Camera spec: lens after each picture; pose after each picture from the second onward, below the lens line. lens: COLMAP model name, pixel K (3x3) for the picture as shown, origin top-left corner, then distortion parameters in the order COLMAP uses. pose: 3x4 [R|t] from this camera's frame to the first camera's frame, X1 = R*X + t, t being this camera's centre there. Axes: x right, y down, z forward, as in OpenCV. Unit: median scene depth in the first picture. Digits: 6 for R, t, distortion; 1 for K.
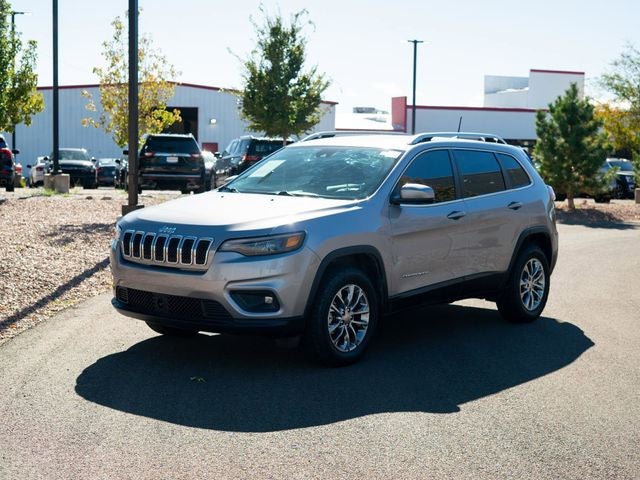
lens RADIAL K [[1083.7, 0, 320.0], [0, 1083.7, 240.0], [0, 0, 1]] dist [-0.026117, -0.096546]
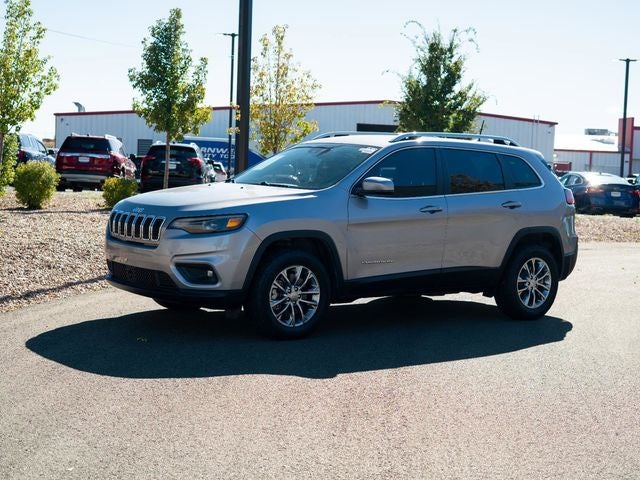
lens RADIAL K [[1083.7, 0, 320.0], [0, 1083.7, 240.0], [0, 0, 1]] dist [-0.026117, -0.096546]
pose [[0.964579, 0.035772, -0.261357, 0.290039], [-0.041825, 0.998969, -0.017632, 0.029182], [0.260457, 0.027938, 0.965081, -0.042378]]
